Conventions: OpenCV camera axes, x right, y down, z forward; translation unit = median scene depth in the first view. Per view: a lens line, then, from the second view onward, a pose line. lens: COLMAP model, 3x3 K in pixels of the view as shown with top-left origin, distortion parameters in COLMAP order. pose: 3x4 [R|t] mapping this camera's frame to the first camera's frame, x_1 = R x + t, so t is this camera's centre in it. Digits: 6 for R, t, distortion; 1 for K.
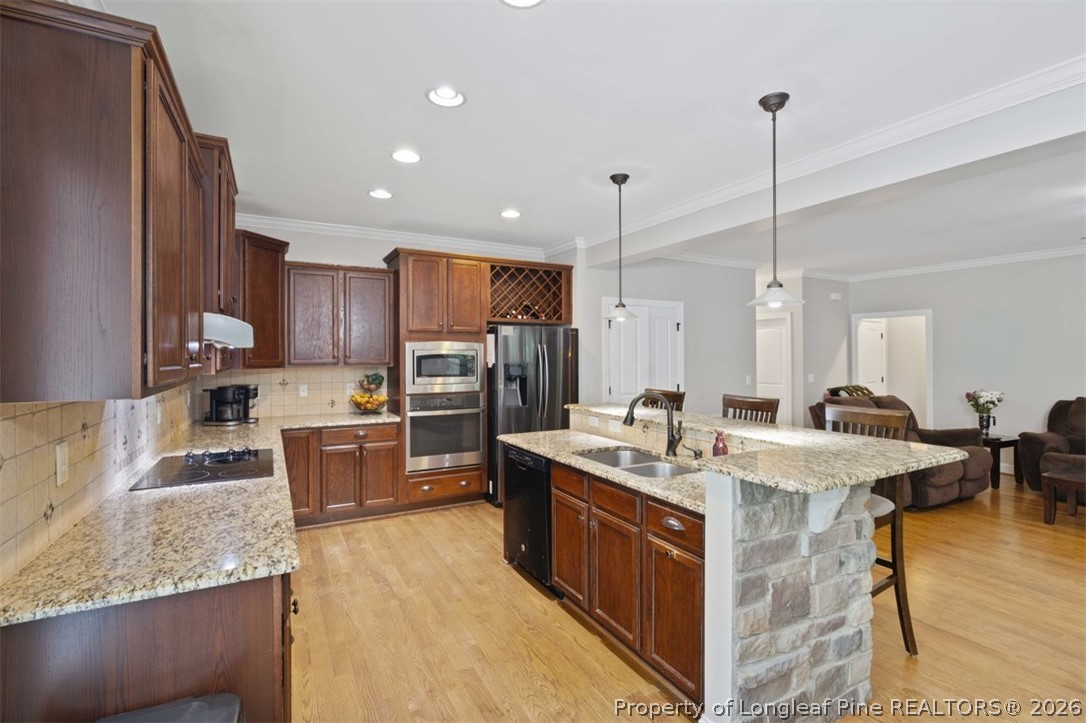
lens RADIAL K [[492.7, 0, 546.3], [0, 492.7, 351.0], [0, 0, 1]] dist [-0.001399, 0.000273]
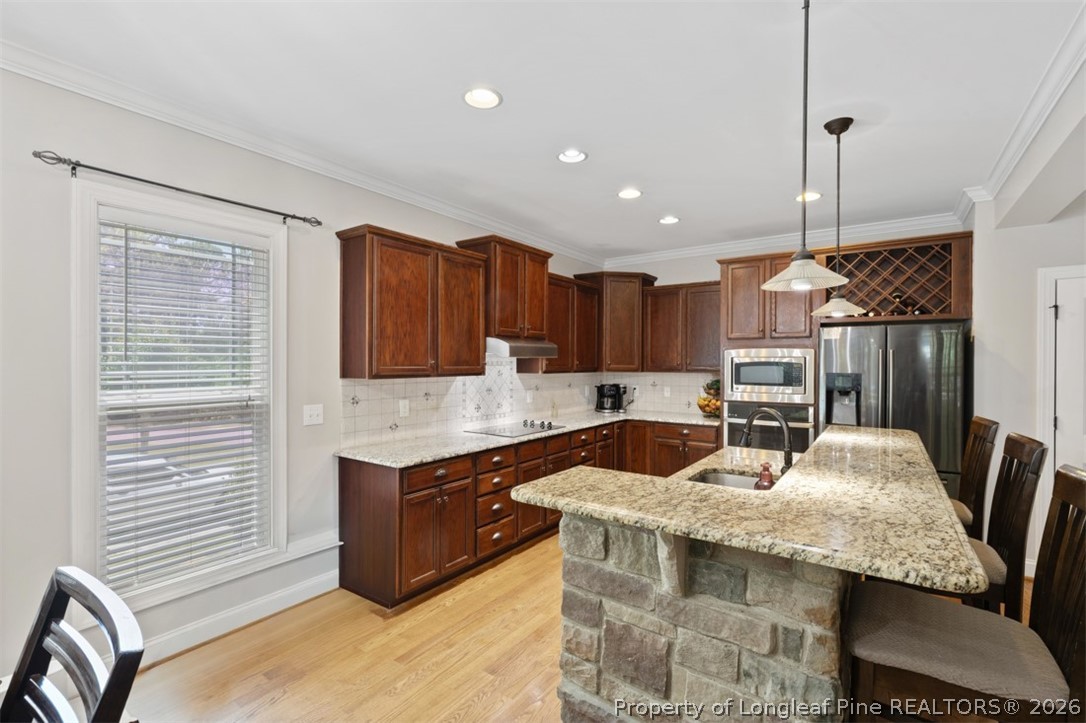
lens RADIAL K [[492.7, 0, 544.5], [0, 492.7, 367.2], [0, 0, 1]] dist [-0.001399, 0.000273]
pose [[0.432063, 0.009766, -0.901790, 0.474683], [0.000407, 0.999939, 0.011024, 0.006853], [0.901843, -0.005130, 0.432033, 0.209551]]
